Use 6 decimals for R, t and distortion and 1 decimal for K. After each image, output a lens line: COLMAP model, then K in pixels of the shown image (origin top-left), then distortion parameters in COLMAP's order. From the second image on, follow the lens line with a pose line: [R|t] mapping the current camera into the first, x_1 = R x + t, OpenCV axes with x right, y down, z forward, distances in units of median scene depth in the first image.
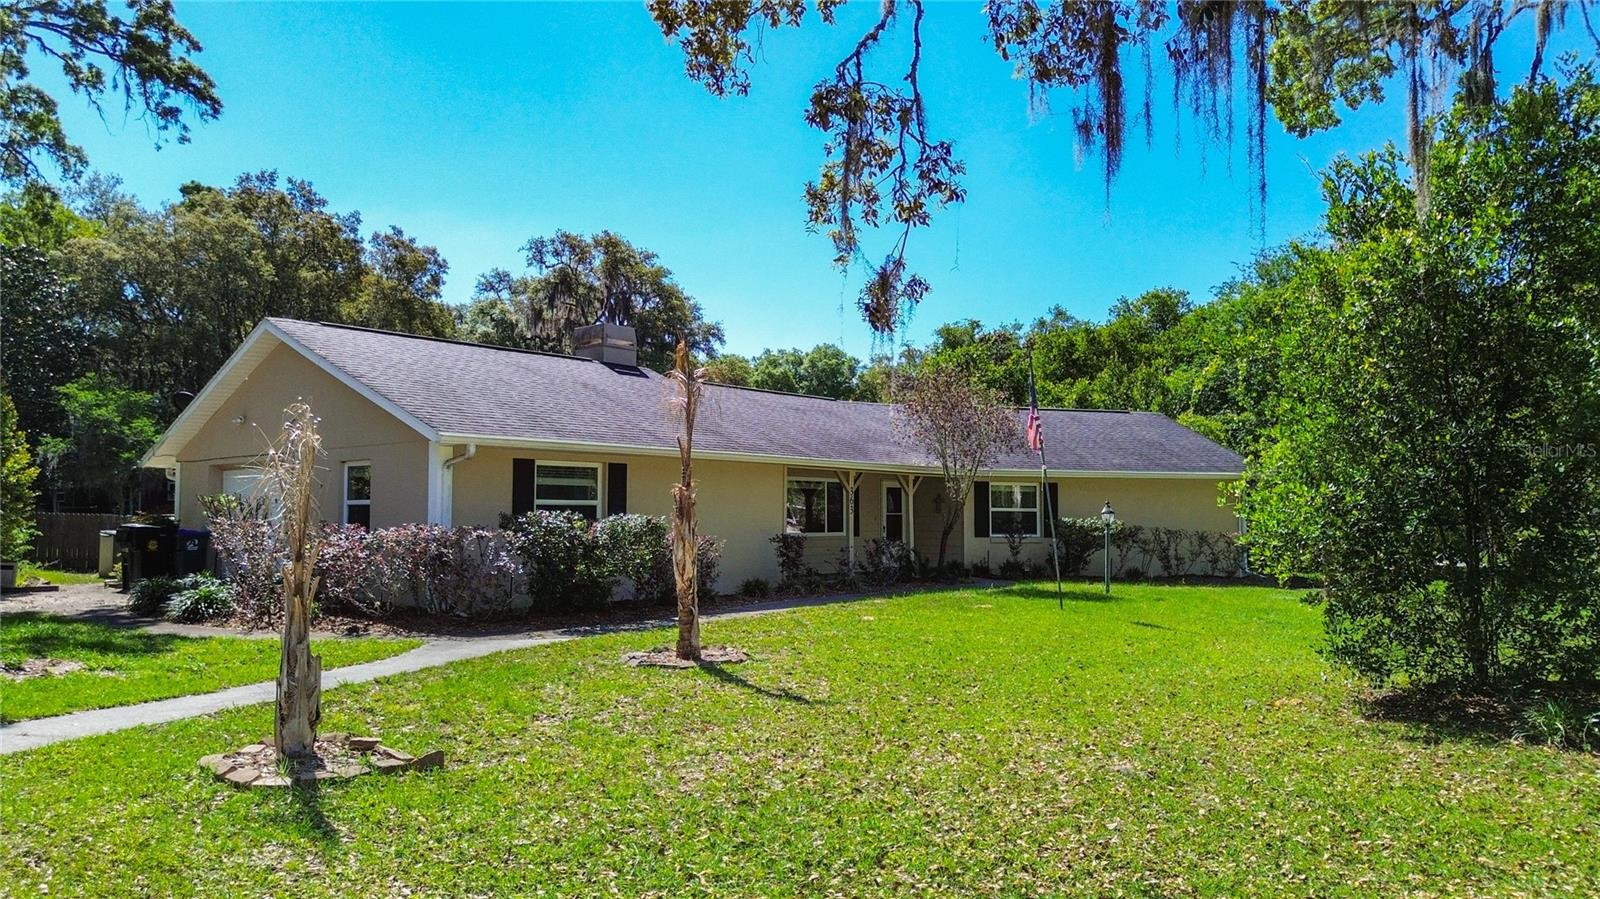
lens RADIAL K [[1154.7, 0, 800.0], [0, 1154.7, 449.5], [0, 0, 1]] dist [0.067608, -0.068616]
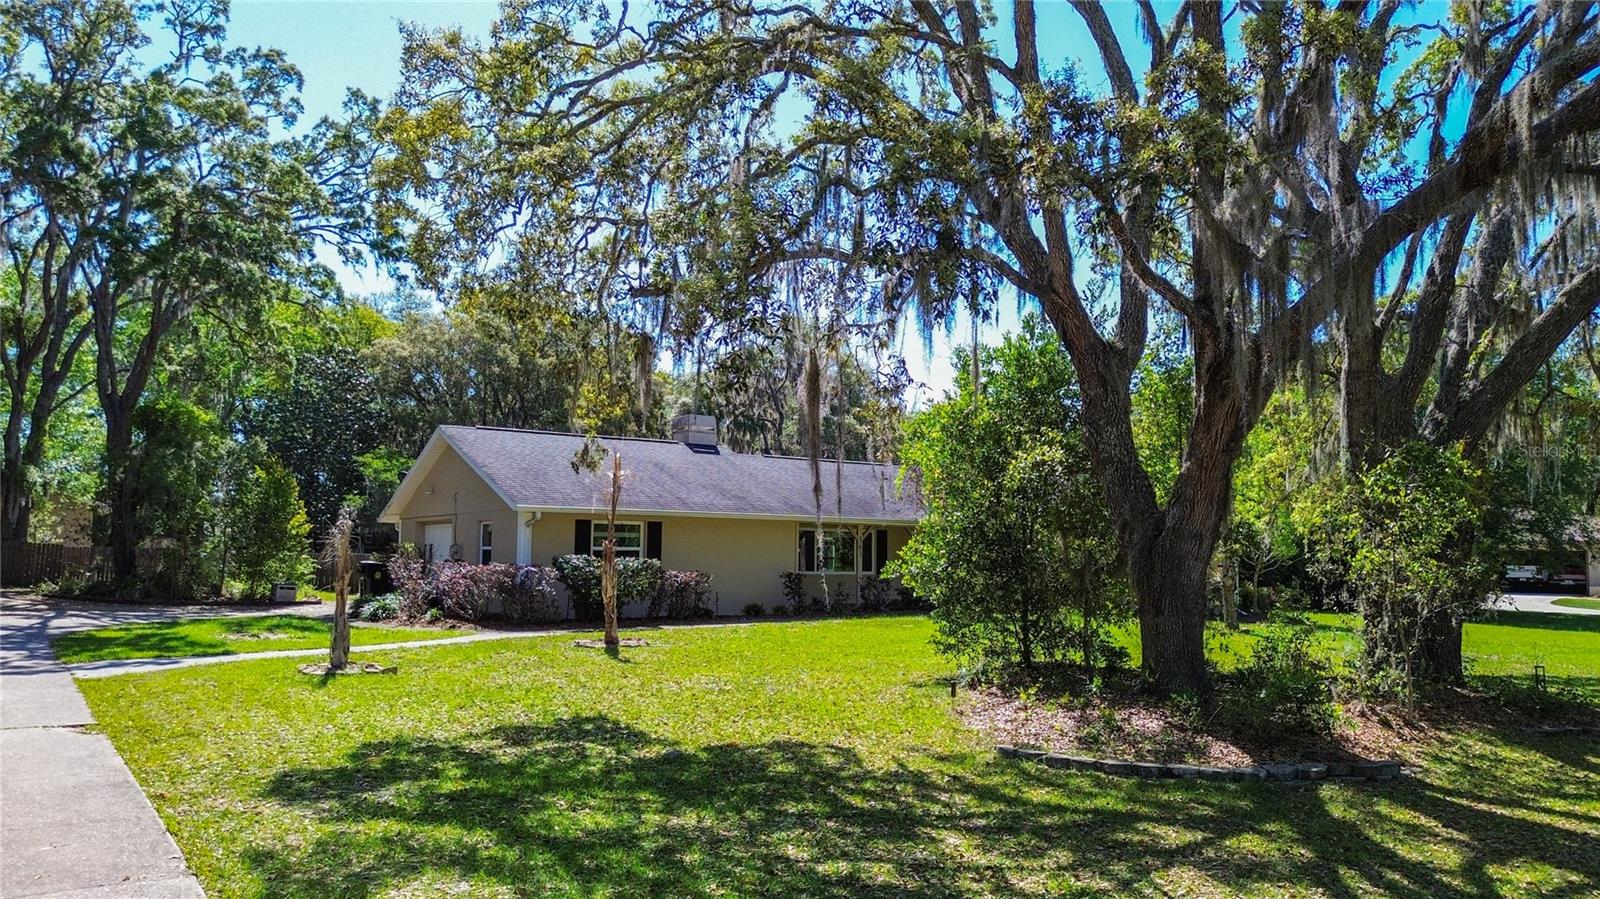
lens RADIAL K [[1154.7, 0, 800.0], [0, 1154.7, 449.5], [0, 0, 1]] dist [0.067608, -0.068616]
pose [[0.972254, -0.014900, -0.233451, 0.284679], [0.006651, 0.999327, -0.036083, -0.019437], [0.233832, 0.033529, 0.971699, -0.290046]]
